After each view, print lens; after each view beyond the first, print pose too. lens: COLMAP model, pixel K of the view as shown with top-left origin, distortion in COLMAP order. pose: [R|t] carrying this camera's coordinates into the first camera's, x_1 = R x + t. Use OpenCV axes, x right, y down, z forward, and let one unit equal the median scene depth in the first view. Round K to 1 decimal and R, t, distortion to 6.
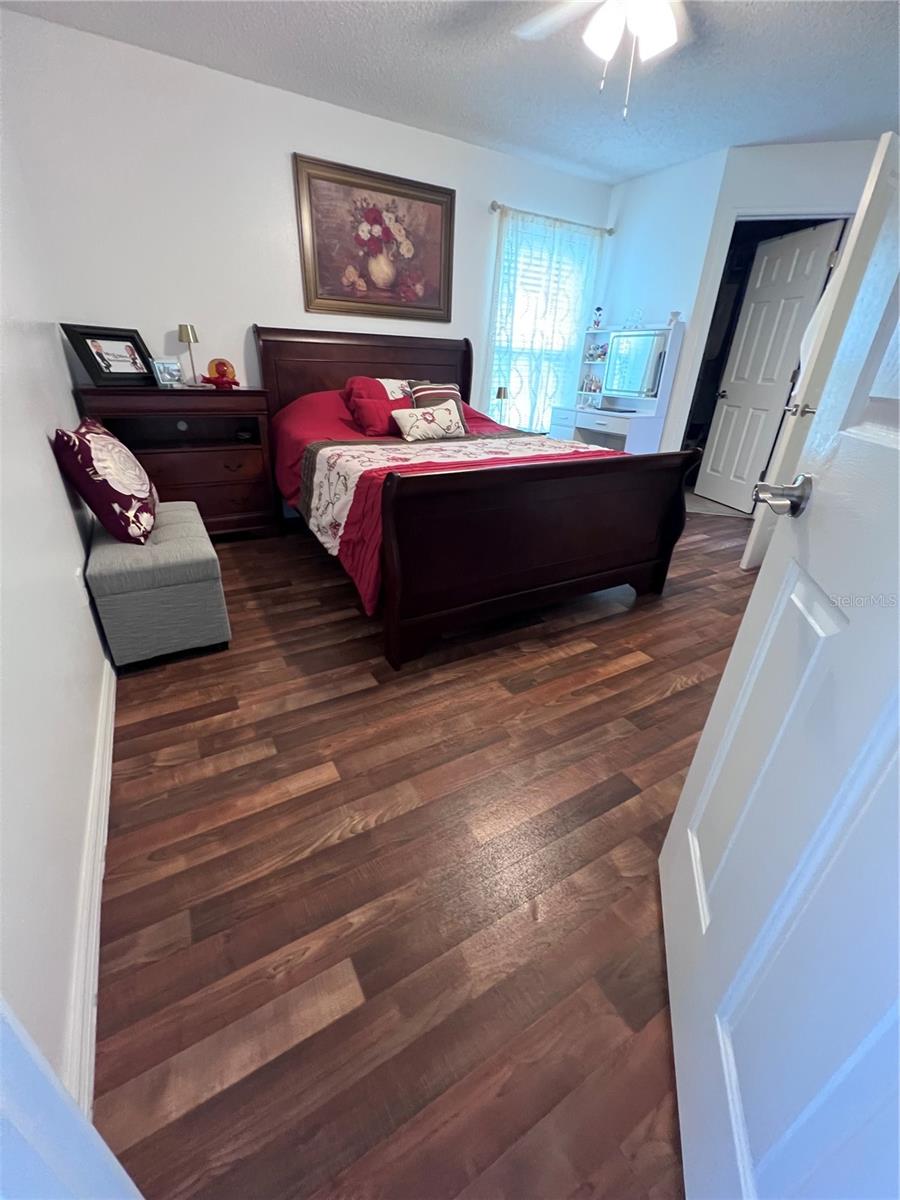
lens RADIAL K [[479.7, 0, 451.5], [0, 479.7, 597.6], [0, 0, 1]] dist [-0.003648, 0.001367]
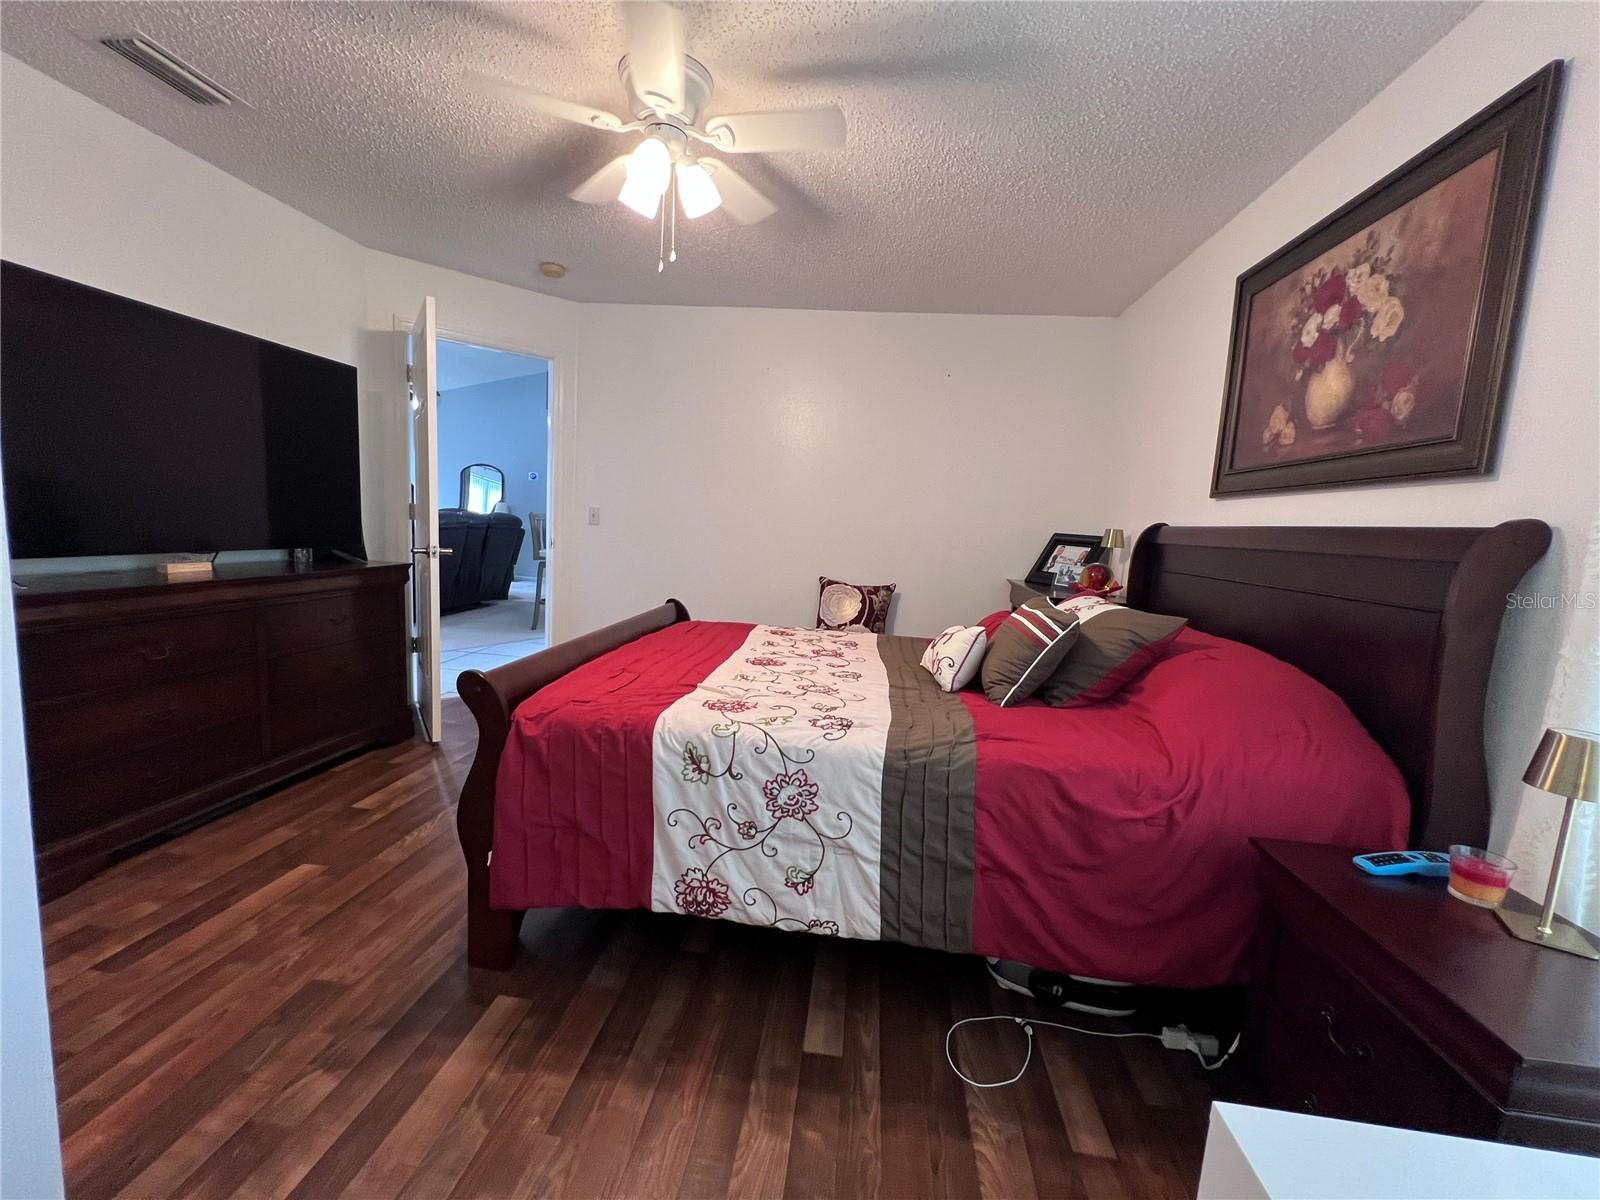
lens RADIAL K [[638.6, 0, 800.5], [0, 638.6, 602.3], [0, 0, 1]] dist [-0.003337, -0.000411]
pose [[-0.598252, 0.029078, -0.800780, 0.598052], [-0.426918, 0.834132, 0.349234, -0.537603], [0.678111, 0.550798, -0.486607, 1.082007]]
